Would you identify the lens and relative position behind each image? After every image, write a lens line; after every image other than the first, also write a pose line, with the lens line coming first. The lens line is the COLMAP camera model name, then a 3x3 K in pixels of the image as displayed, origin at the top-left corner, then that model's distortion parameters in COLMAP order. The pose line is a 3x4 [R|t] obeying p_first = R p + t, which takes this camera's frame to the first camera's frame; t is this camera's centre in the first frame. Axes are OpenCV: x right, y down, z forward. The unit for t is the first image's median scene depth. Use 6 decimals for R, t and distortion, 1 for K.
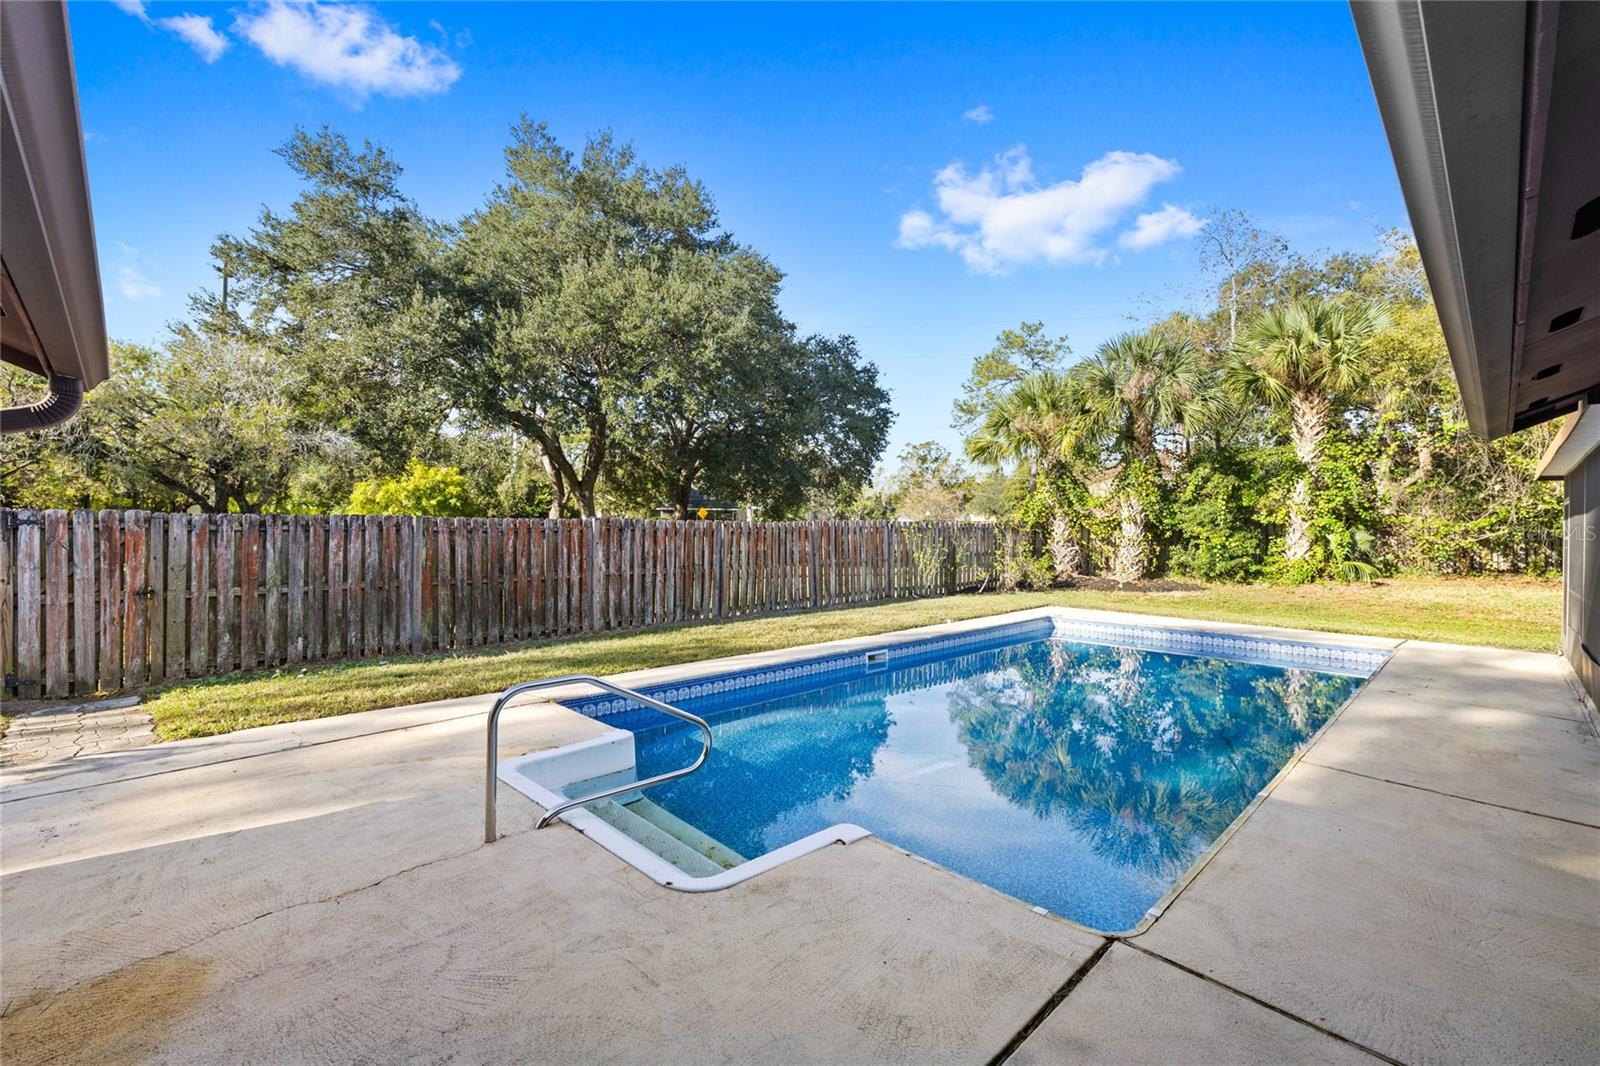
lens RADIAL K [[684.3, 0, 799.7], [0, 684.3, 543.5], [0, 0, 1]] dist [0.000263, 0.000022]
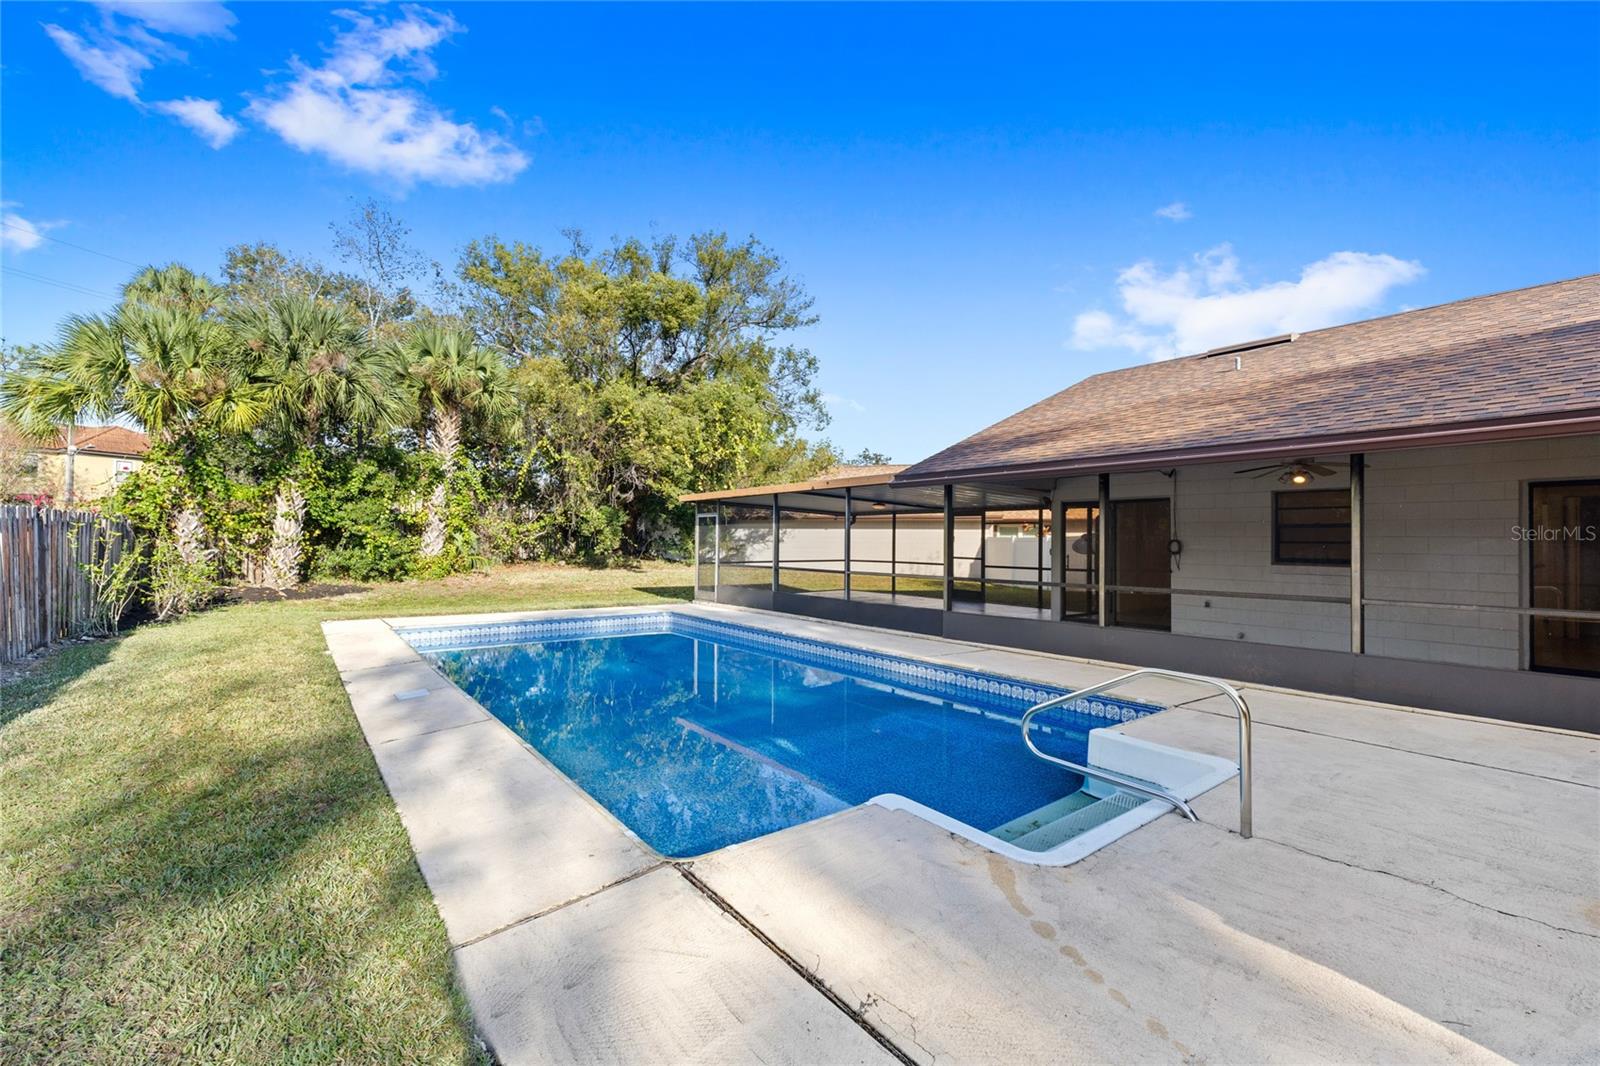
lens RADIAL K [[669.3, 0, 790.3], [0, 669.3, 540.6], [0, 0, 1]] dist [0.000815, 0.000118]
pose [[0.131015, -0.010176, 0.991328, -0.452339], [0.012250, 0.999888, 0.008645, -0.006096], [-0.991305, 0.011011, 0.131125, 0.456362]]
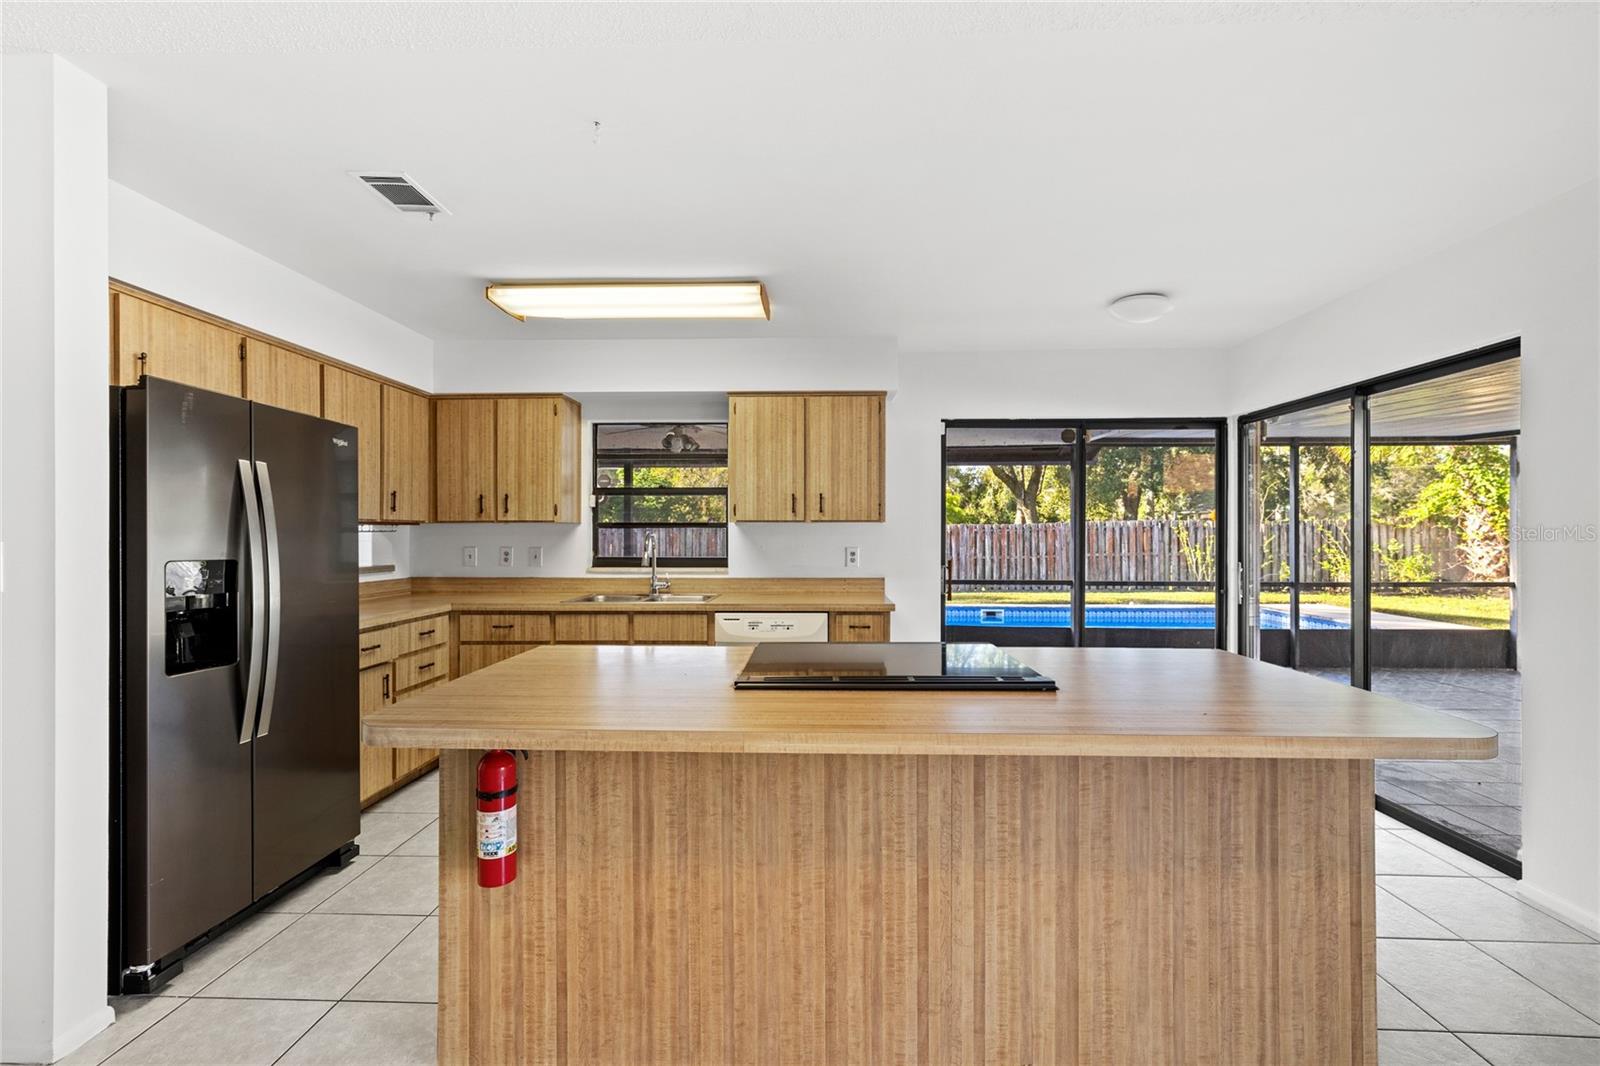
lens RADIAL K [[679.1, 0, 800.0], [0, 679.1, 533.0], [0, 0, 1]] dist [0.001551, -0.000082]
pose [[0.687862, -0.013154, -0.725723, 0.737209], [-0.006789, 0.999675, -0.024554, 0.025410], [0.725810, 0.021817, 0.687549, -0.253405]]
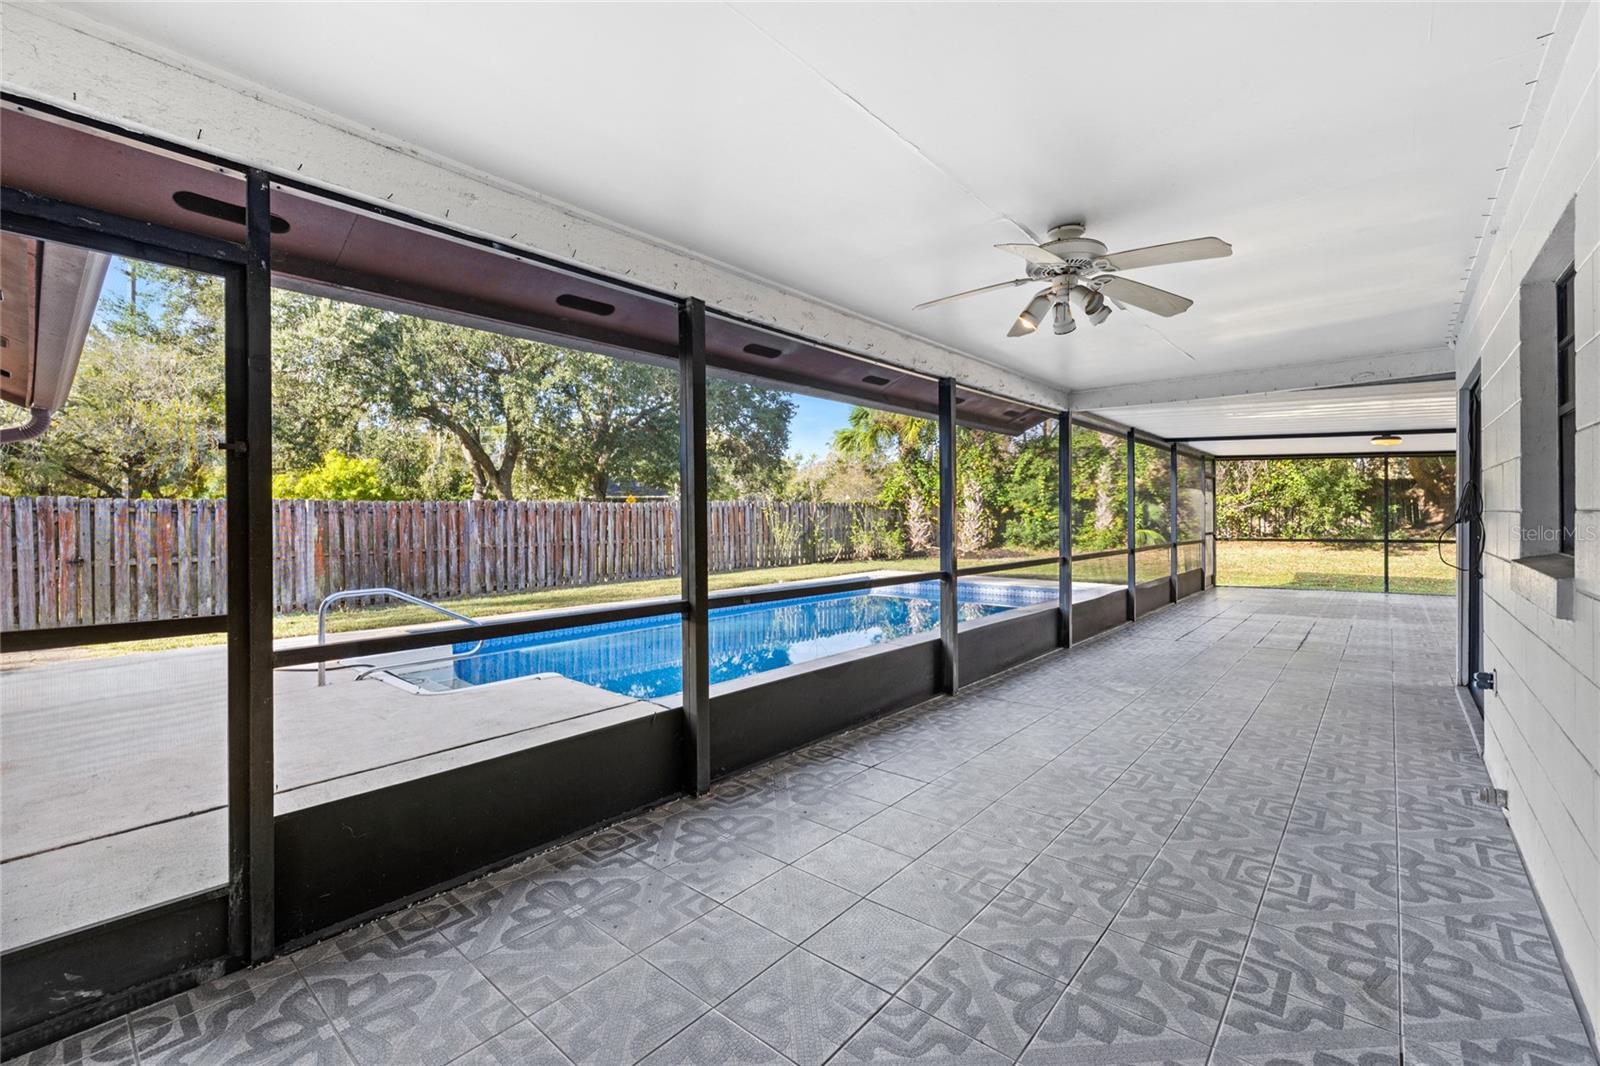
lens RADIAL K [[675.1, 0, 800.0], [0, 675.1, 533.0], [0, 0, 1]] dist [0.000810, -0.000025]
pose [[0.996859, -0.018787, 0.076940, 0.174642], [0.018421, 0.999815, 0.005461, 0.022775], [-0.077028, -0.004027, 0.997021, -0.215079]]
